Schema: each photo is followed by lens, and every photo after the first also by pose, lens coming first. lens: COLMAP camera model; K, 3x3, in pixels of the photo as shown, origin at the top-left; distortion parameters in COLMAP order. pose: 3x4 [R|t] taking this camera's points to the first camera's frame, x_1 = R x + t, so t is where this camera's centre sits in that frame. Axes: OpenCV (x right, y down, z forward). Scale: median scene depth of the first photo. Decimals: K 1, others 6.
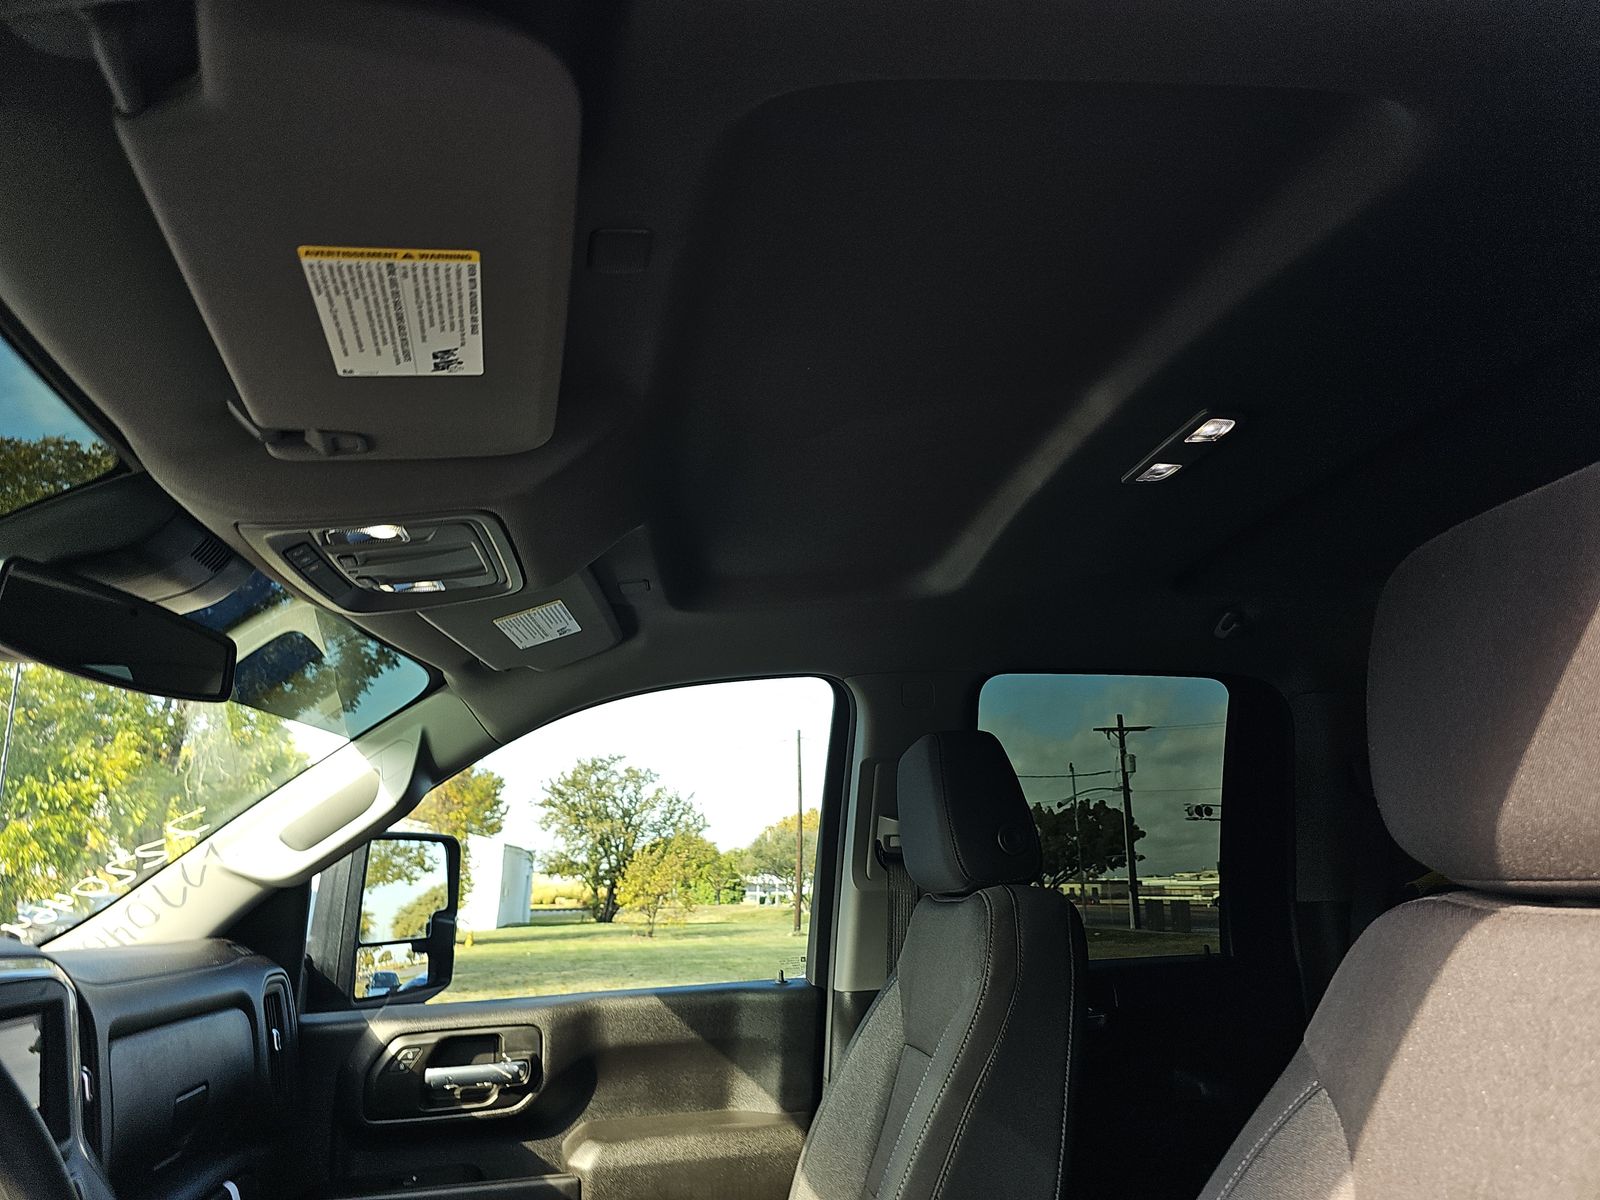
lens RADIAL K [[991.8, 0, 802.4], [0, 991.8, 599.9], [0, 0, 1]] dist [0.016830, -0.019437]
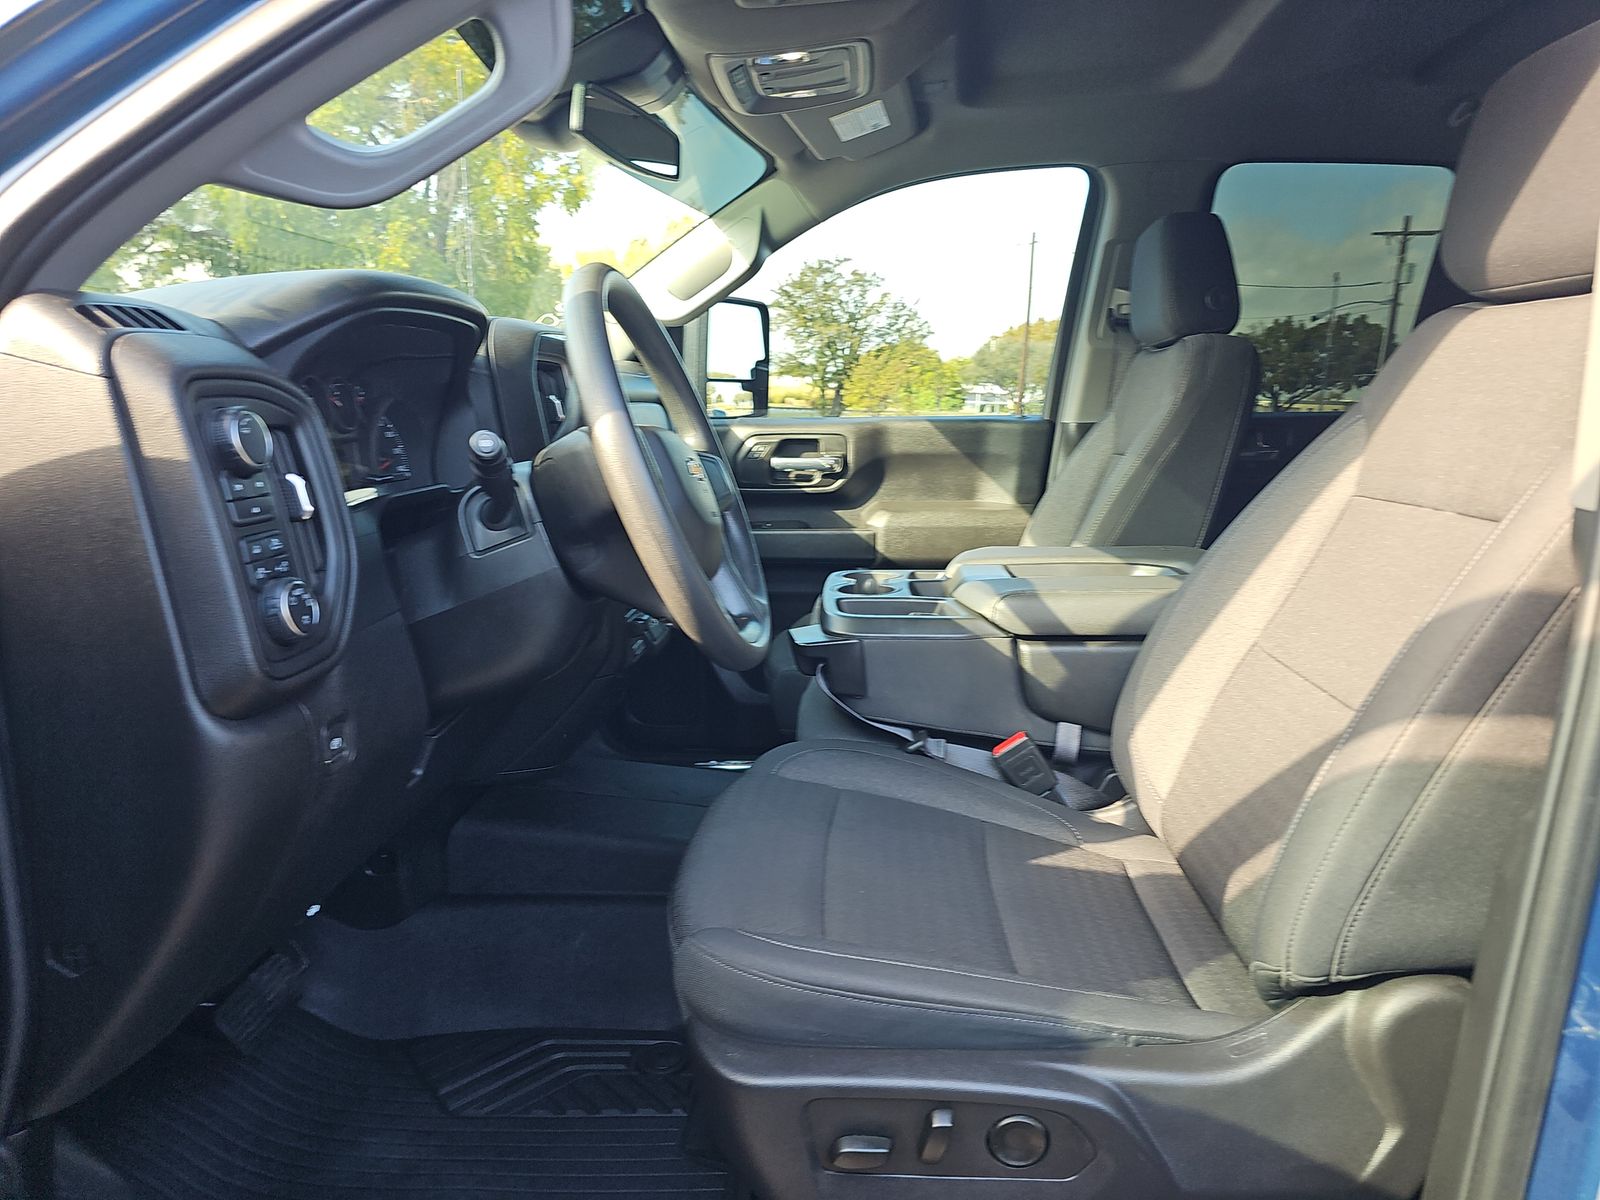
lens RADIAL K [[991.8, 0, 814.2], [0, 991.8, 606.2], [0, 0, 1]] dist [0.016830, -0.019437]
pose [[0.978592, 0.083263, -0.188217, -0.022939], [0.015299, 0.882552, 0.469966, -0.021187], [0.205242, -0.462785, 0.862384, -0.334265]]
